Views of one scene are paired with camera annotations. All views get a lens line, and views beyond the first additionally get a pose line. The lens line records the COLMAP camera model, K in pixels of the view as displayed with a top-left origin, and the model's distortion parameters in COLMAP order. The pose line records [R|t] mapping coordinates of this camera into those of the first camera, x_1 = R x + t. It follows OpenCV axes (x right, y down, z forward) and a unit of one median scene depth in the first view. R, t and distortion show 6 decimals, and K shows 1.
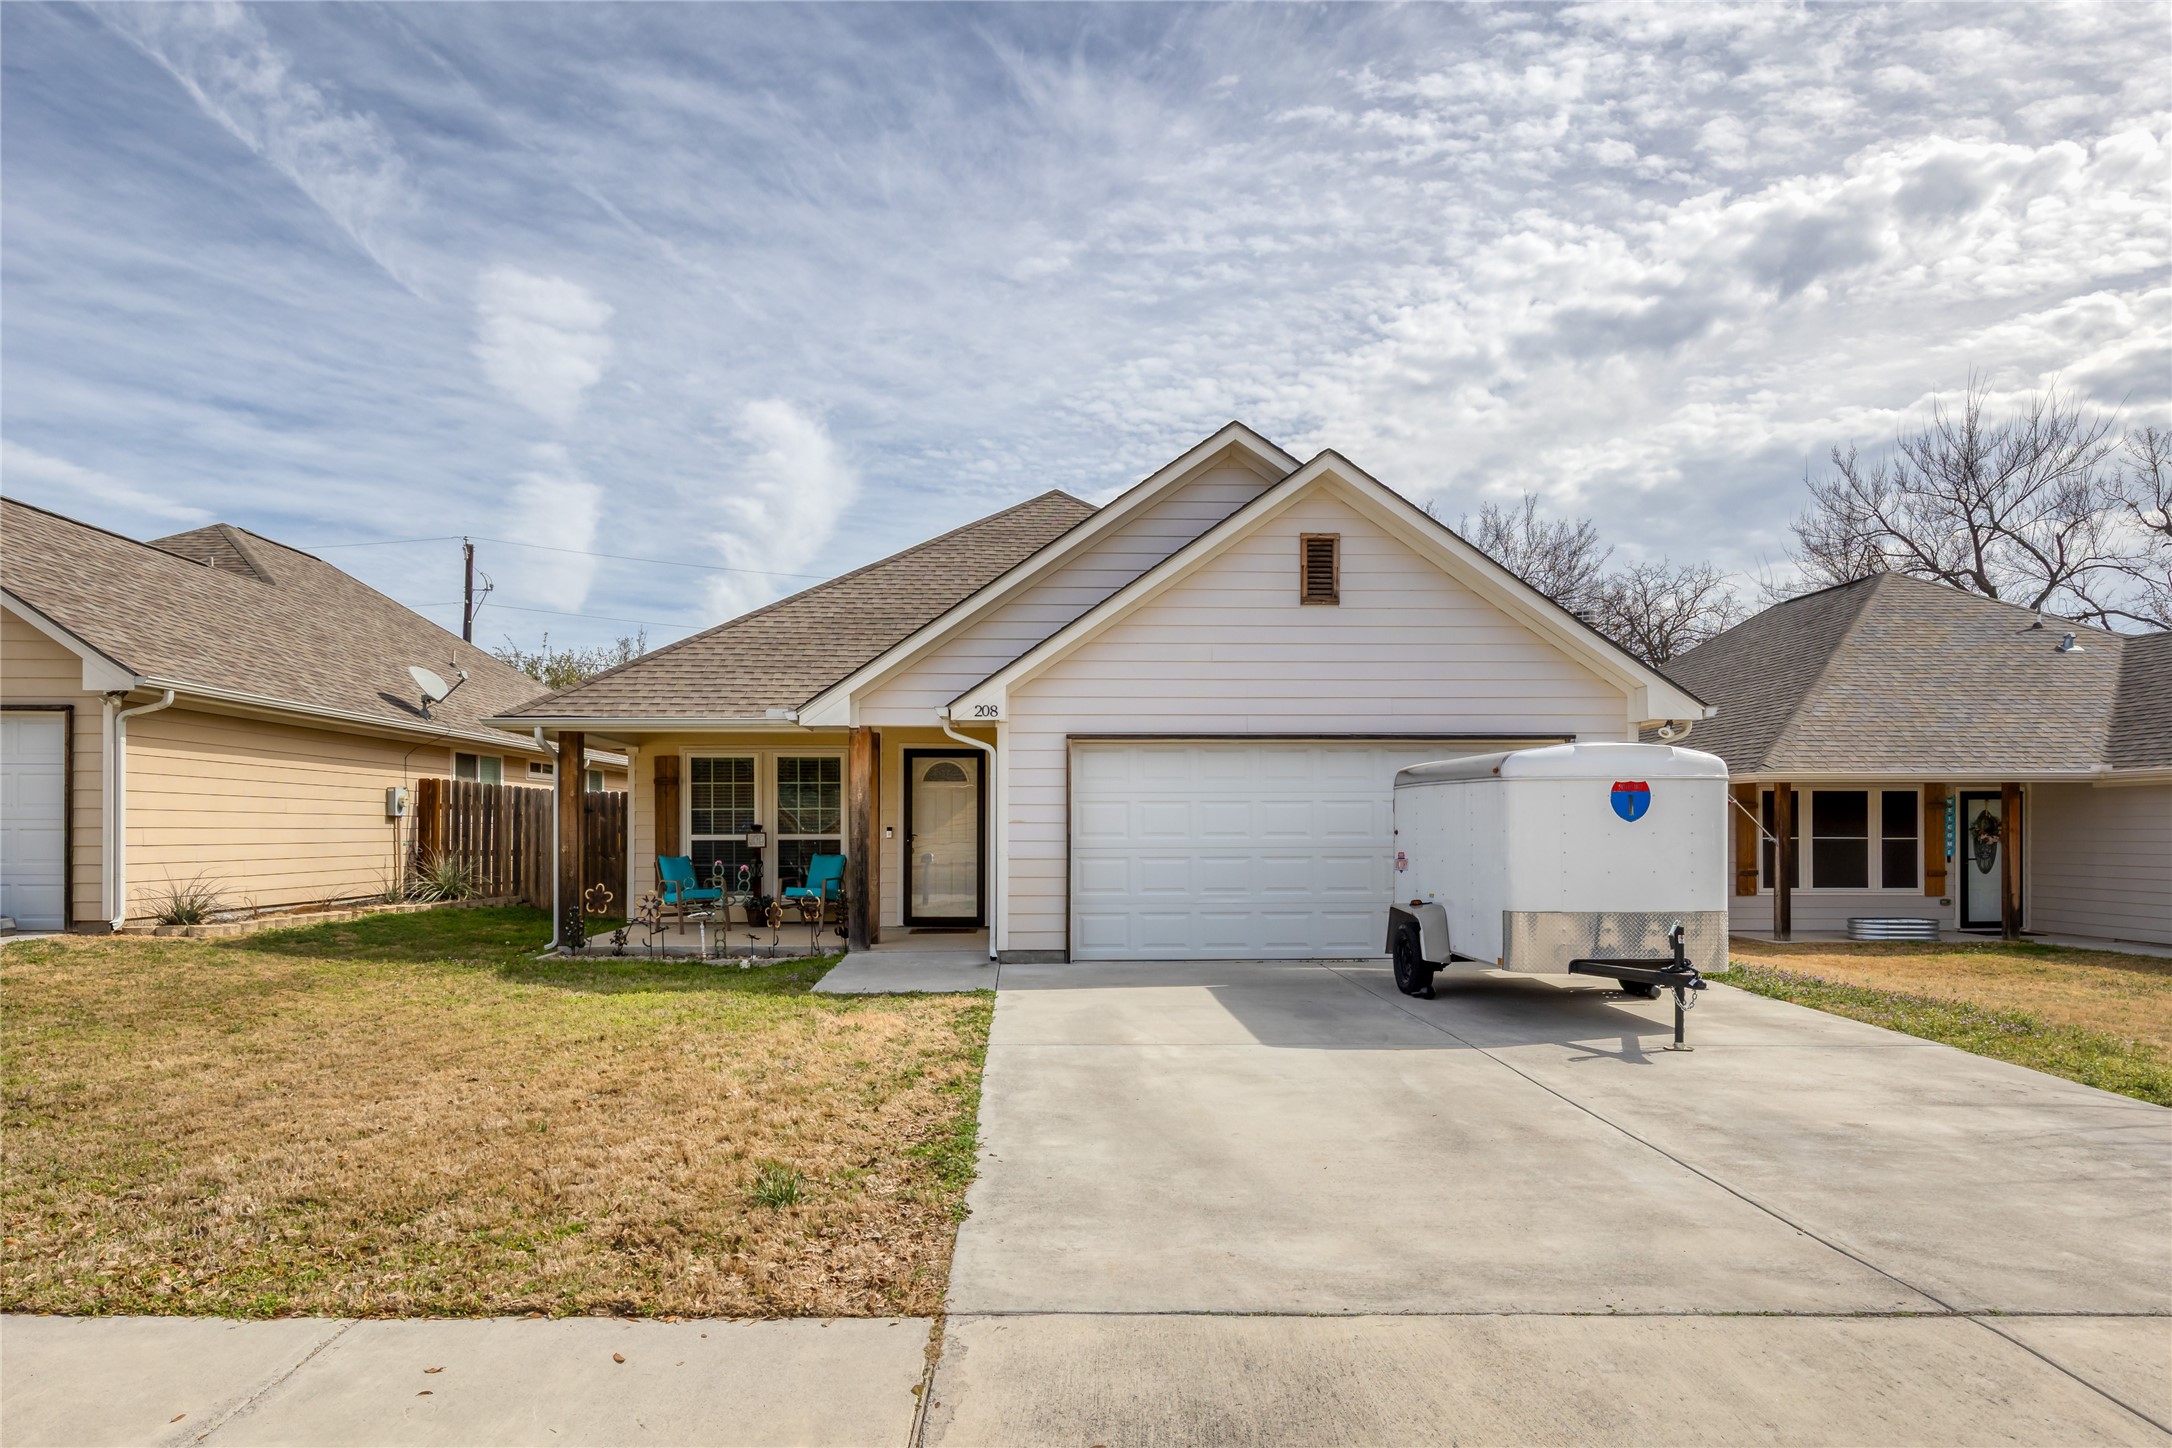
lens RADIAL K [[1223.5, 0, 1076.6], [0, 1223.5, 824.3], [0, 0, 1]] dist [-0.000787, -0.000114]
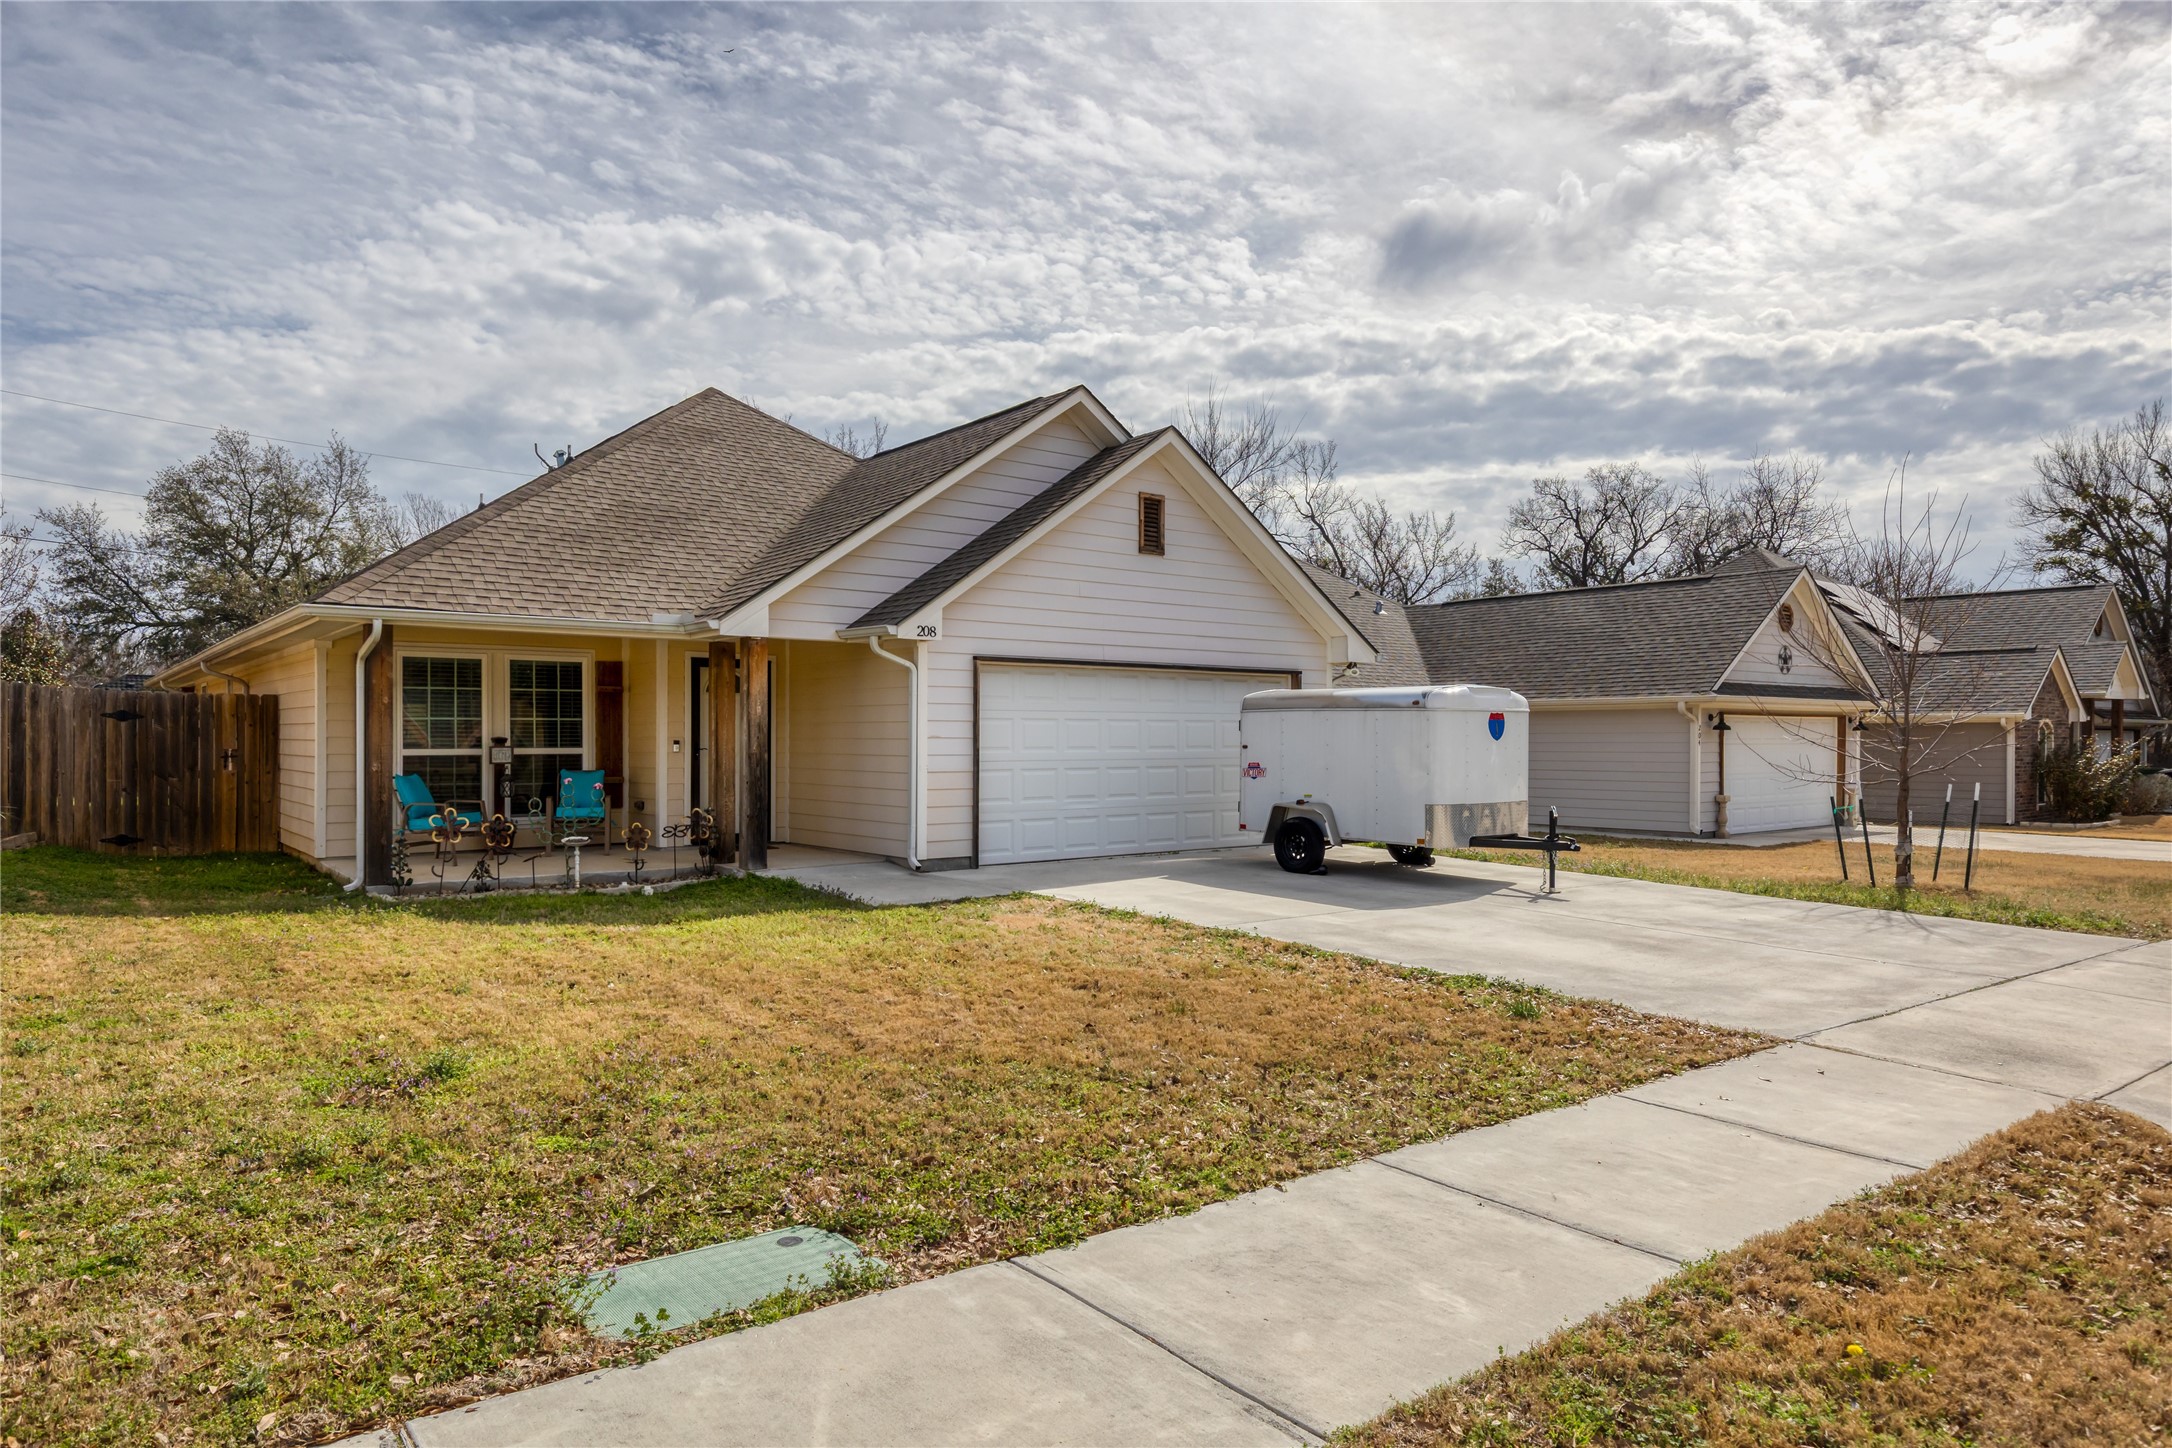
lens RADIAL K [[1293.8, 0, 1002.7], [0, 1293.8, 766.3], [0, 0, 1]] dist [-0.001428, 0.000005]
pose [[0.817858, -0.010777, 0.575319, -0.619779], [-0.005335, 0.999640, 0.026310, -0.006237], [-0.575396, -0.024588, 0.817506, 0.051332]]
